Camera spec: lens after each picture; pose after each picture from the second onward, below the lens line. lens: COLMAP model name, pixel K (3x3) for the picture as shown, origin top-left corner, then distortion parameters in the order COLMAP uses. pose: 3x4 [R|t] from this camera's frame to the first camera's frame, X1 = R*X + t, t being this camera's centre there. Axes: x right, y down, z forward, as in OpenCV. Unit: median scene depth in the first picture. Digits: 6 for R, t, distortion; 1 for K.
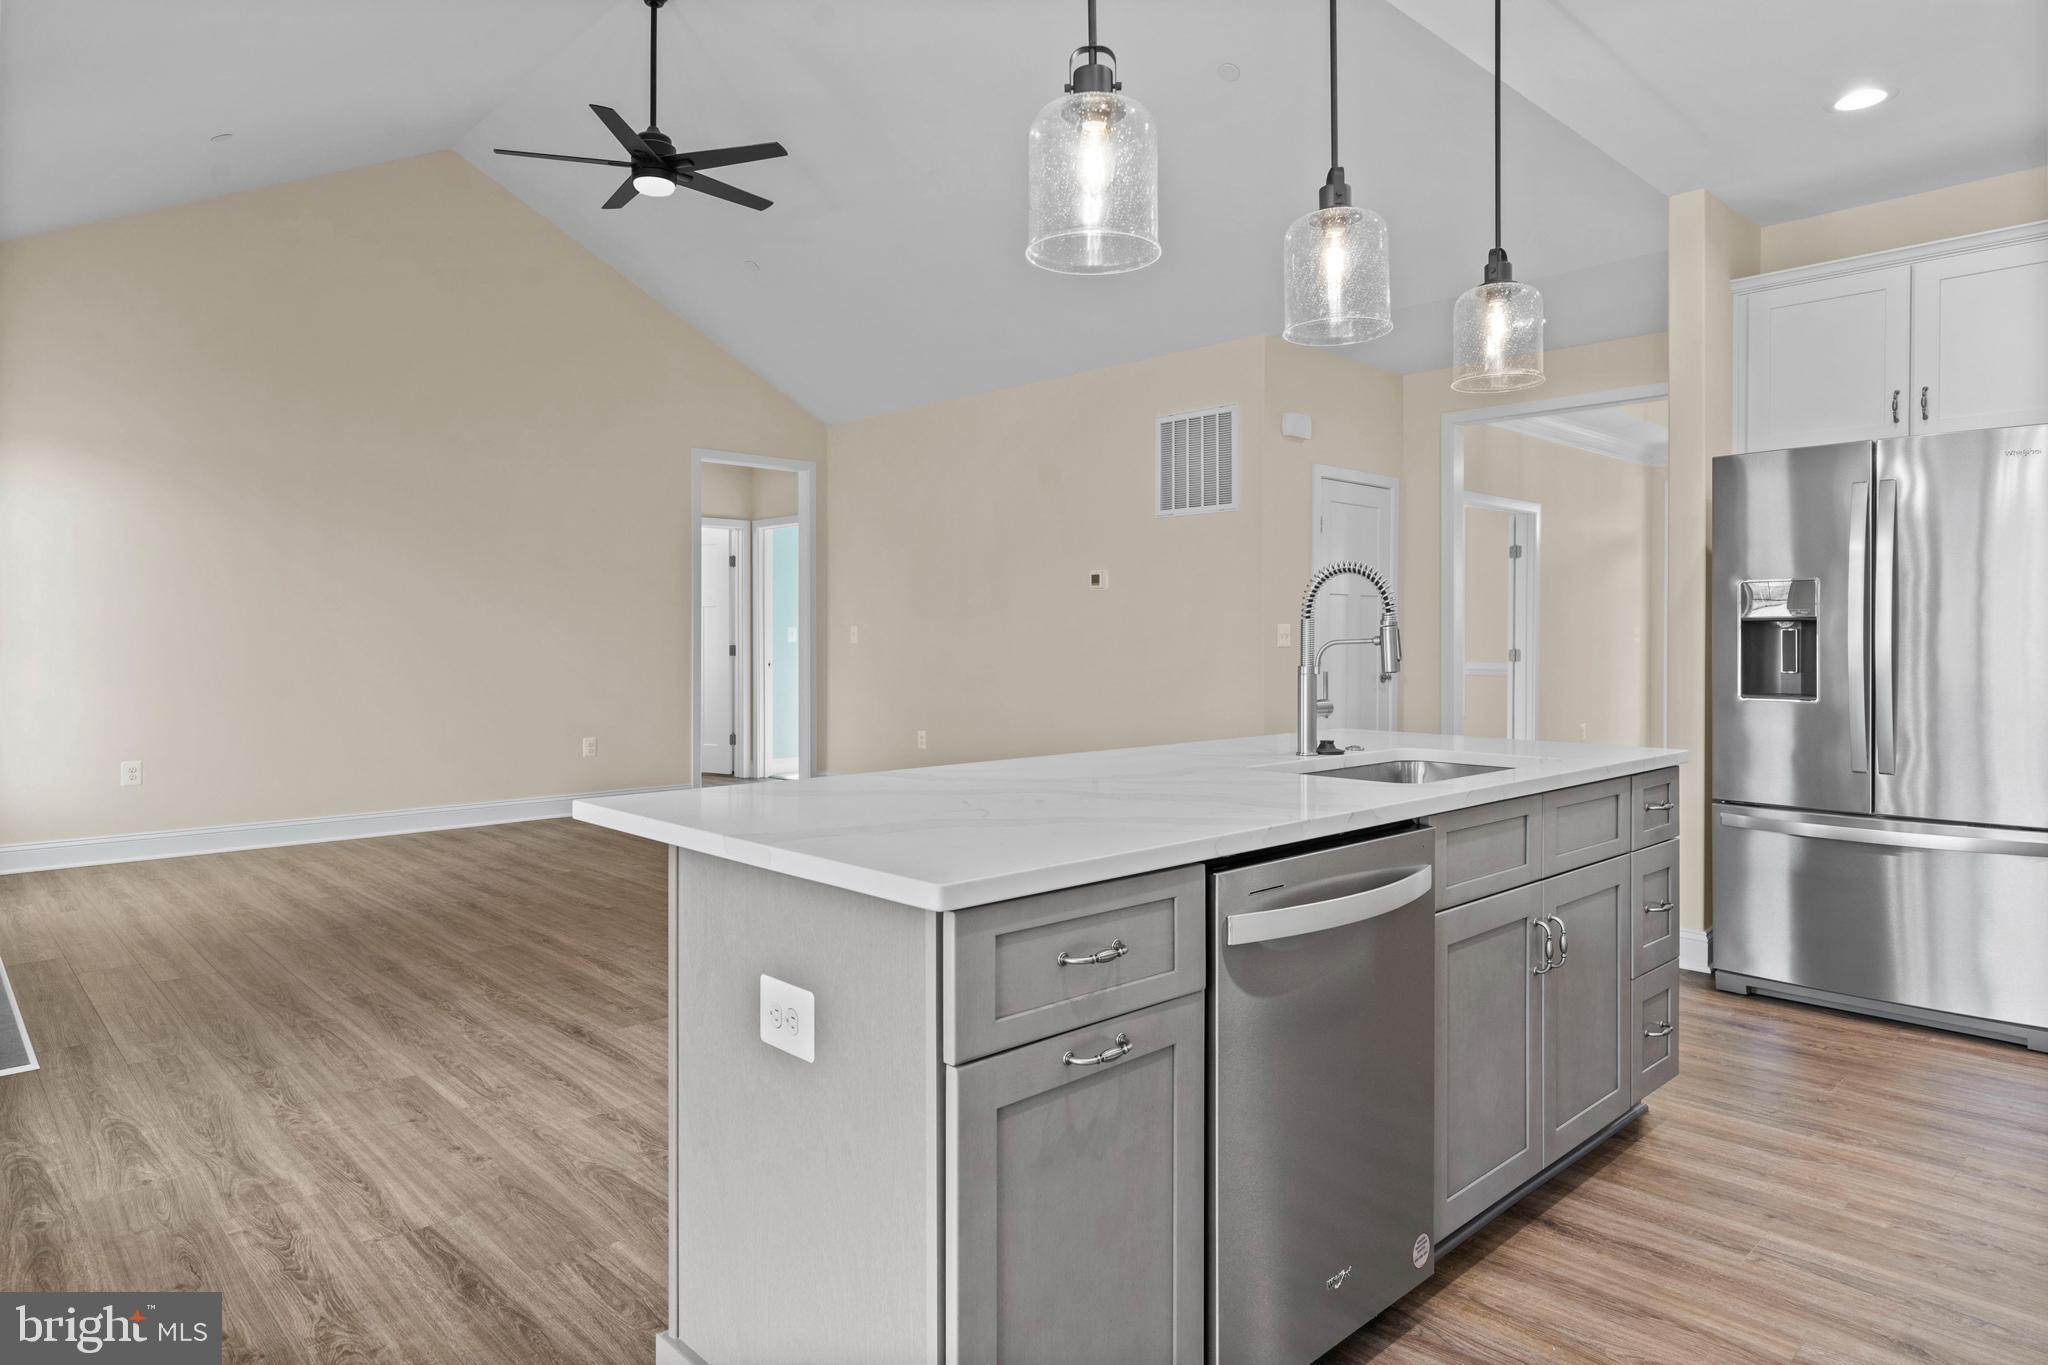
lens RADIAL K [[1211.5, 0, 1022.9], [0, 1211.5, 642.2], [0, 0, 1]] dist [-0.002165, -0.002372]
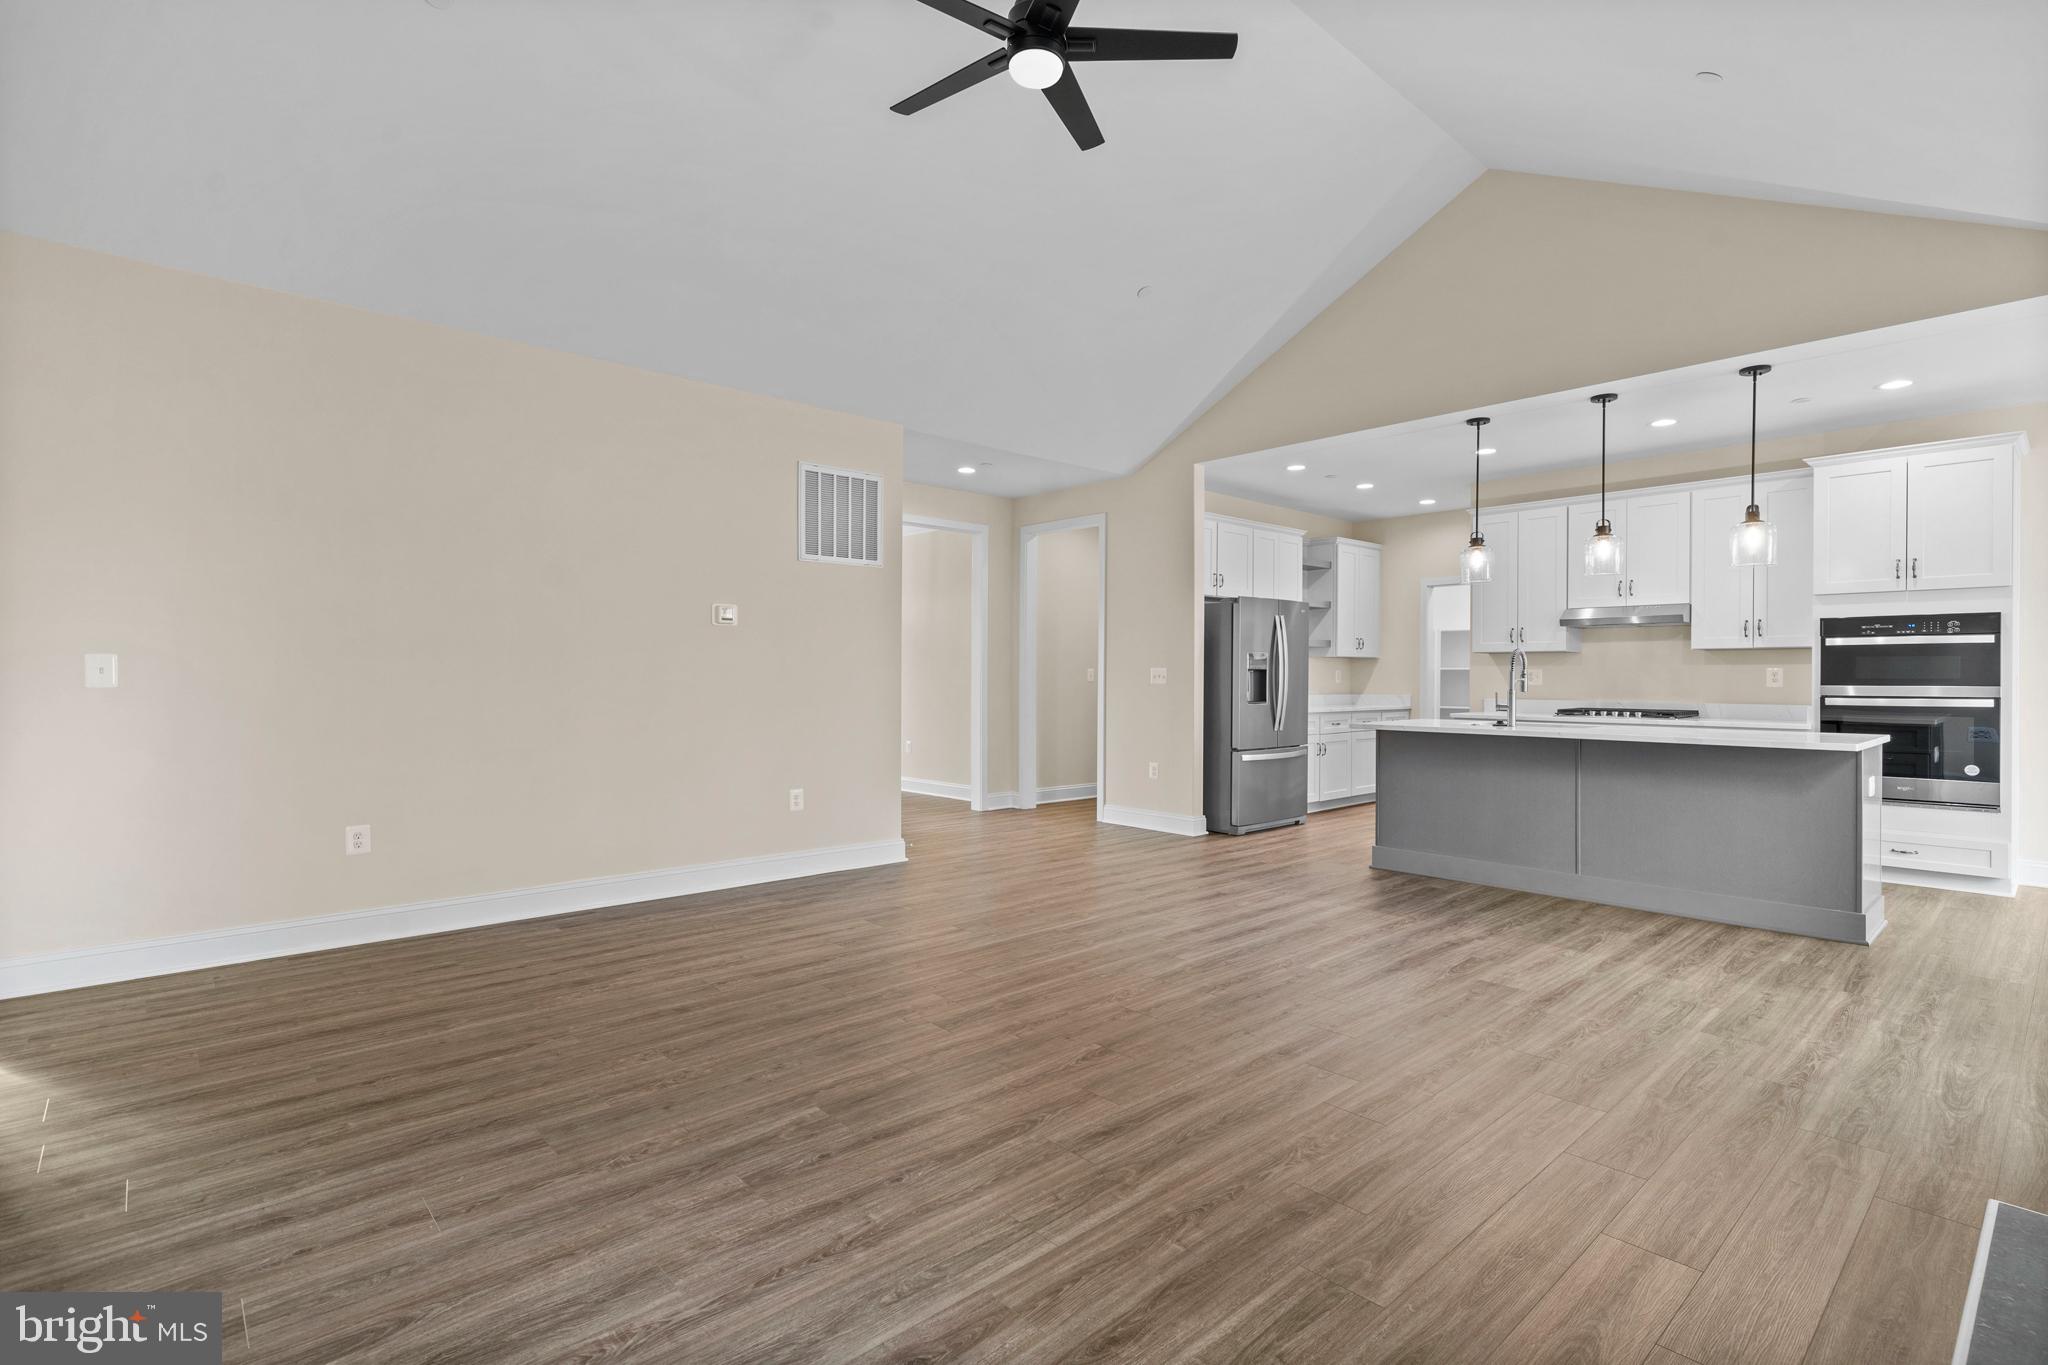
lens RADIAL K [[988.7, 0, 1022.2], [0, 988.7, 679.5], [0, 0, 1]] dist [-0.000899, 0.000484]
pose [[0.014533, -0.003372, 0.999889, -1.488327], [0.001354, 0.999993, 0.003353, -0.008586], [-0.999893, 0.001306, 0.014538, 1.638948]]
